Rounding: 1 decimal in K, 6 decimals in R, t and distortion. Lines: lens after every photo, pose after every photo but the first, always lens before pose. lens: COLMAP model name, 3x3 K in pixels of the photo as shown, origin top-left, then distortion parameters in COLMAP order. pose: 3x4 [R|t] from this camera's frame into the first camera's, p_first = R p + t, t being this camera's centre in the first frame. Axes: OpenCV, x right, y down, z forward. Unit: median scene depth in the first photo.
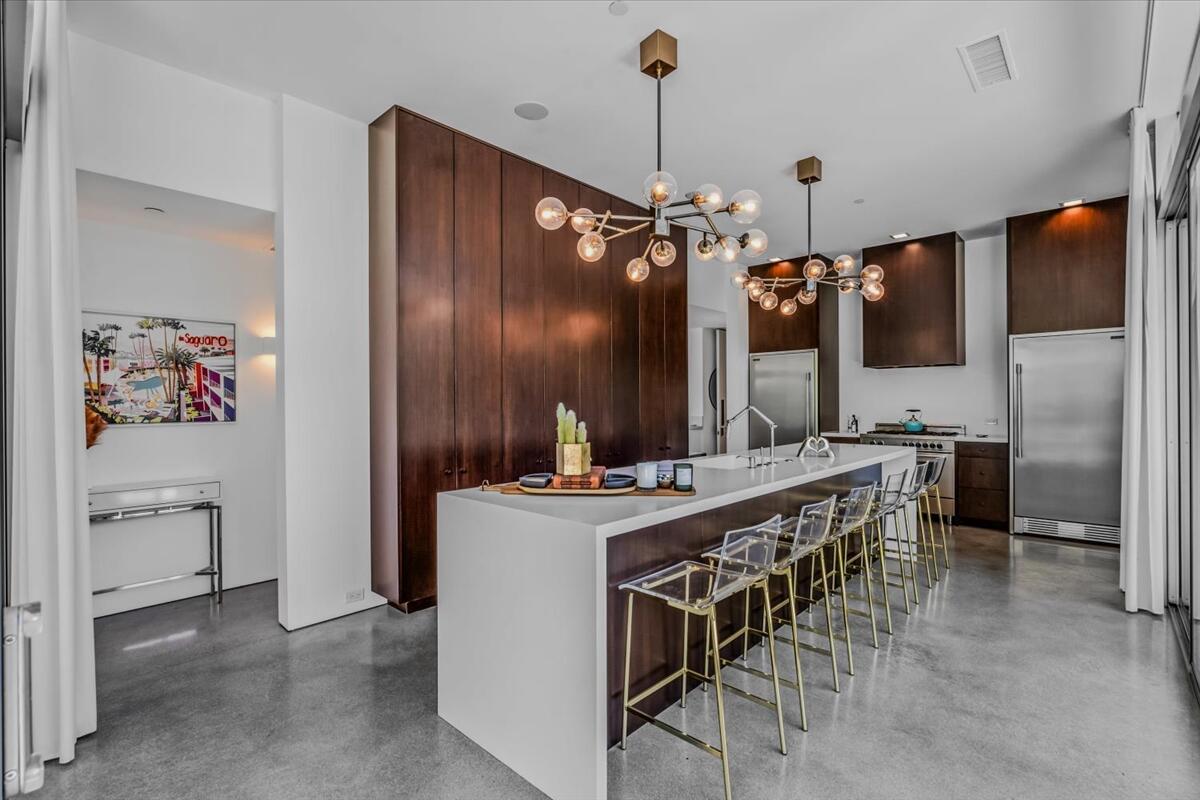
lens RADIAL K [[550.5, 0, 597.1], [0, 550.5, 394.3], [0, 0, 1]] dist [-0.001088, -0.000208]
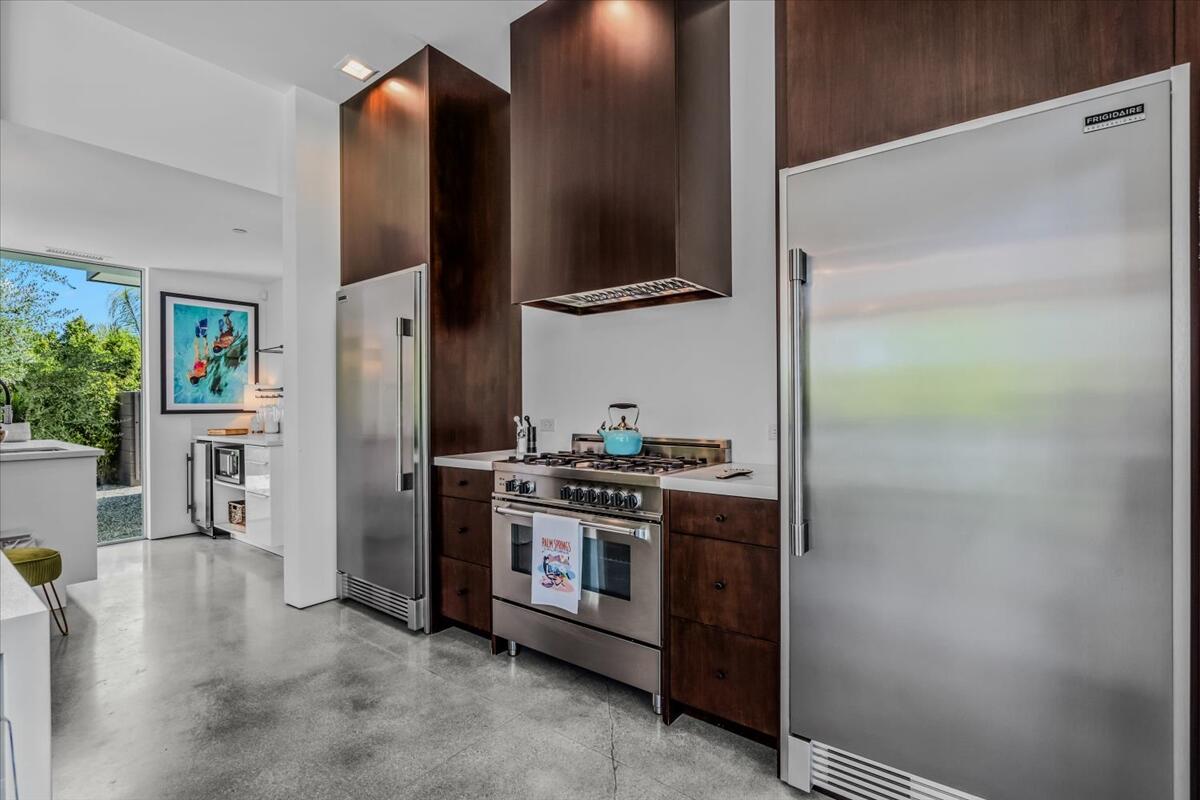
lens RADIAL K [[550.5, 0, 597.1], [0, 550.5, 394.3], [0, 0, 1]] dist [-0.001088, -0.000208]
pose [[0.995910, 0.003253, 0.090291, 0.587546], [-0.003109, 0.999994, -0.001740, 0.024086], [-0.090296, 0.001452, 0.995914, 0.658092]]
